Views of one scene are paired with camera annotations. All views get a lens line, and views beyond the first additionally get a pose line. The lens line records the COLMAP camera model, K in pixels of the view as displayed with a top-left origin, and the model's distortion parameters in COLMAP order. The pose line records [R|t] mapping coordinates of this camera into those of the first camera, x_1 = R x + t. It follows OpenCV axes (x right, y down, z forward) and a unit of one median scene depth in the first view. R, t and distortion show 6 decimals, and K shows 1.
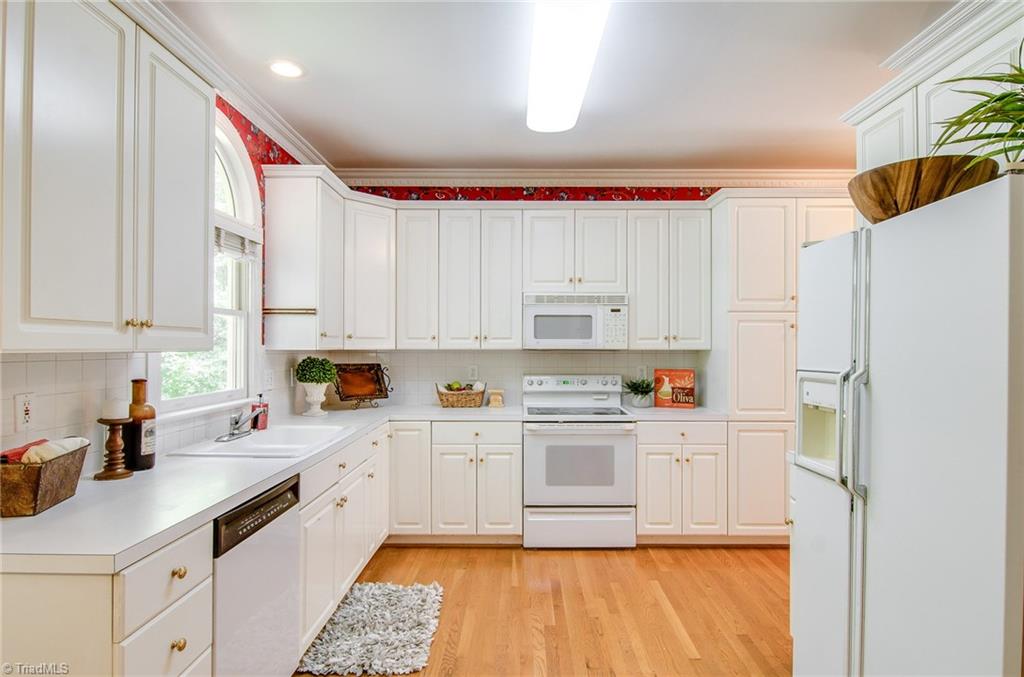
lens RADIAL K [[555.8, 0, 519.3], [0, 555.8, 342.4], [0, 0, 1]] dist [0.004075, -0.000619]
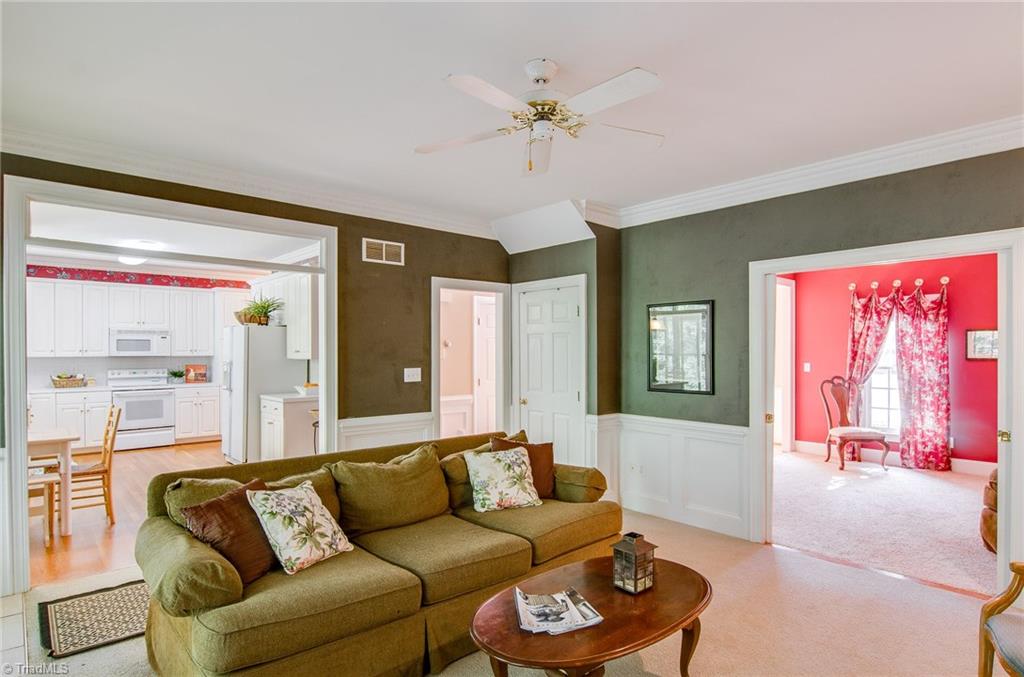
lens RADIAL K [[546.1, 0, 512.1], [0, 546.1, 354.0], [0, 0, 1]] dist [-0.001425, -0.000847]
pose [[0.742166, -0.006449, 0.670185, -0.251570], [-0.003528, 0.999902, 0.013528, -0.030055], [-0.670207, -0.012404, 0.742071, -1.531087]]
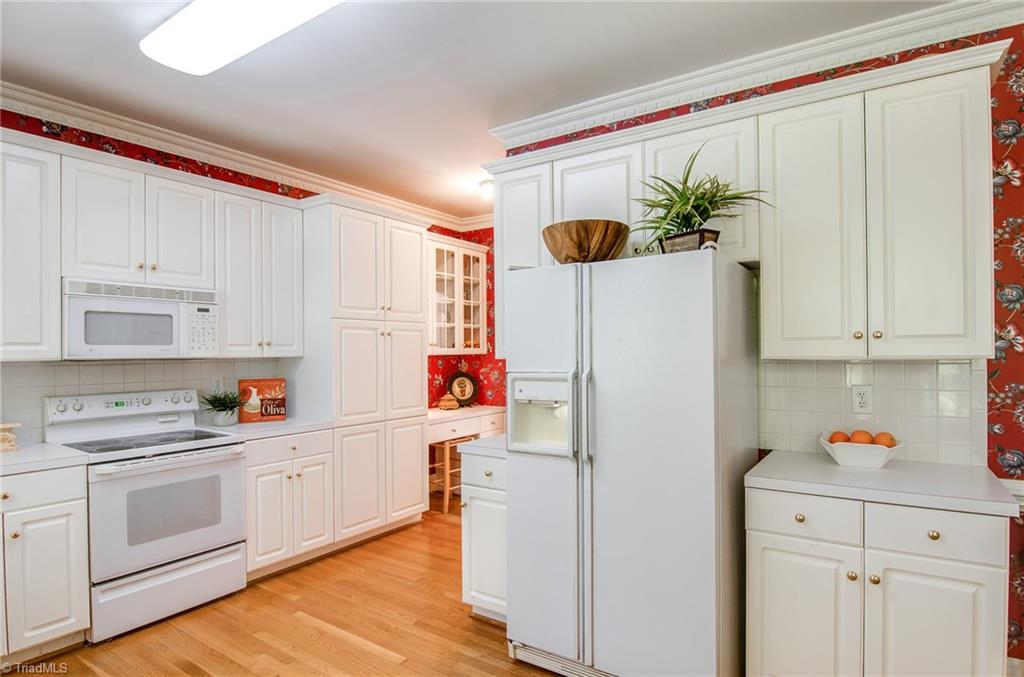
lens RADIAL K [[552.7, 0, 519.9], [0, 552.7, 351.6], [0, 0, 1]] dist [-0.003718, -0.013778]
pose [[0.554480, -0.006425, 0.832172, -0.260174], [0.002439, 0.999978, 0.006095, -0.000528], [-0.832193, -0.001350, 0.554484, 0.175060]]
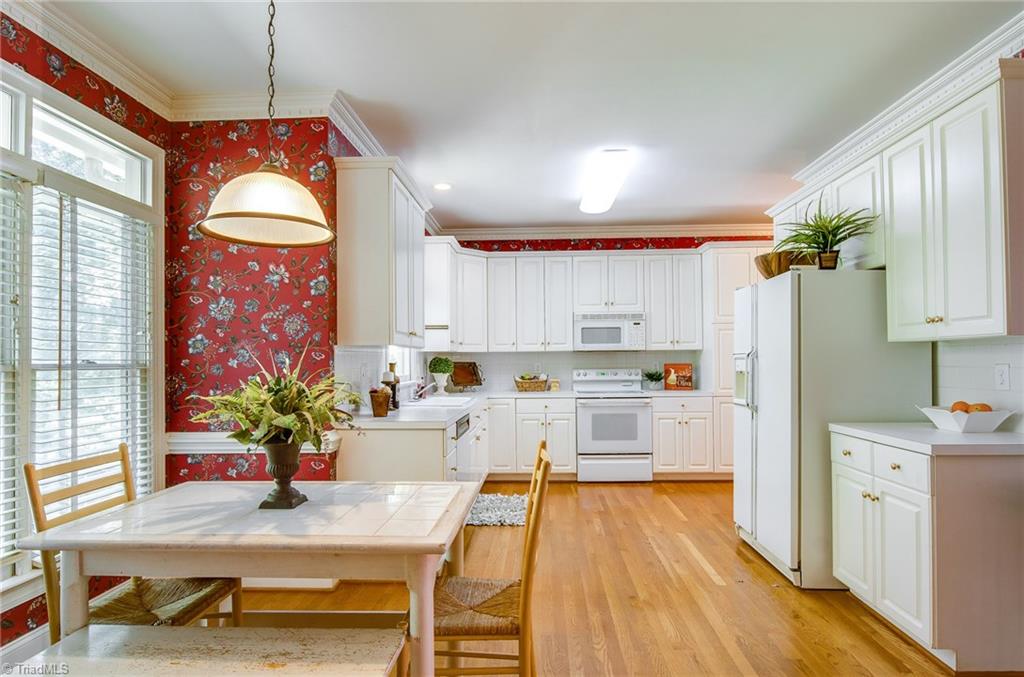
lens RADIAL K [[552.7, 0, 519.9], [0, 552.7, 351.6], [0, 0, 1]] dist [-0.003718, -0.013778]
pose [[0.999361, -0.011589, -0.033800, -0.094117], [0.011341, 0.999907, -0.007516, 0.025359], [0.033884, 0.007127, 0.999400, -0.506543]]
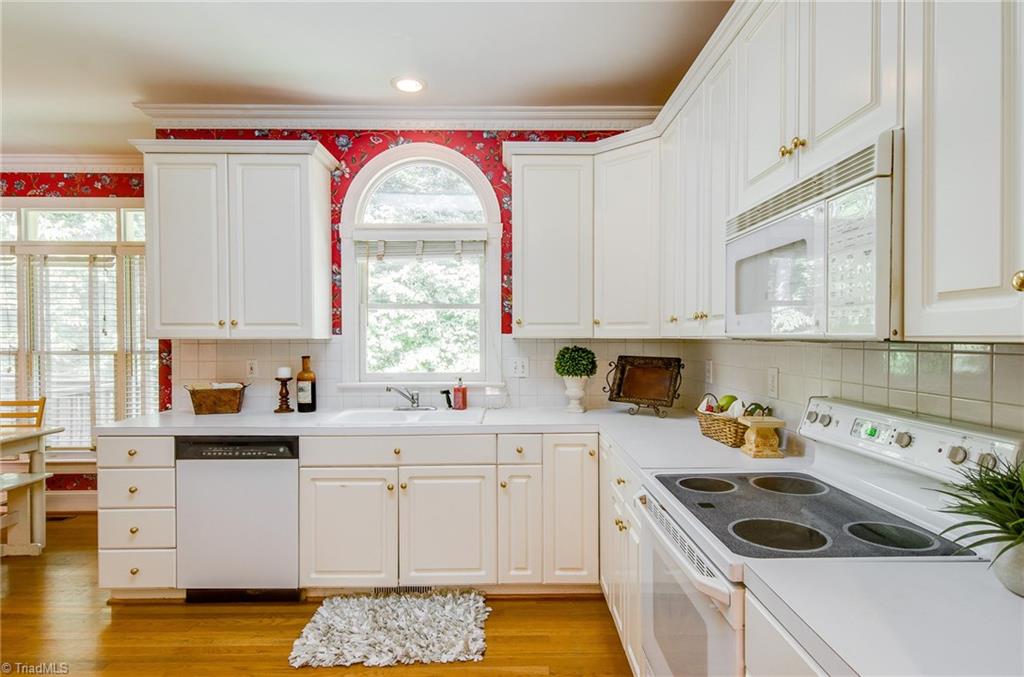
lens RADIAL K [[546.5, 0, 516.9], [0, 546.5, 337.4], [0, 0, 1]] dist [0.010735, 0.000085]
pose [[0.009338, 0.000815, -0.999956, 0.501567], [0.011484, 0.999934, 0.000922, 0.009724], [0.999890, -0.011492, 0.009328, 0.882757]]
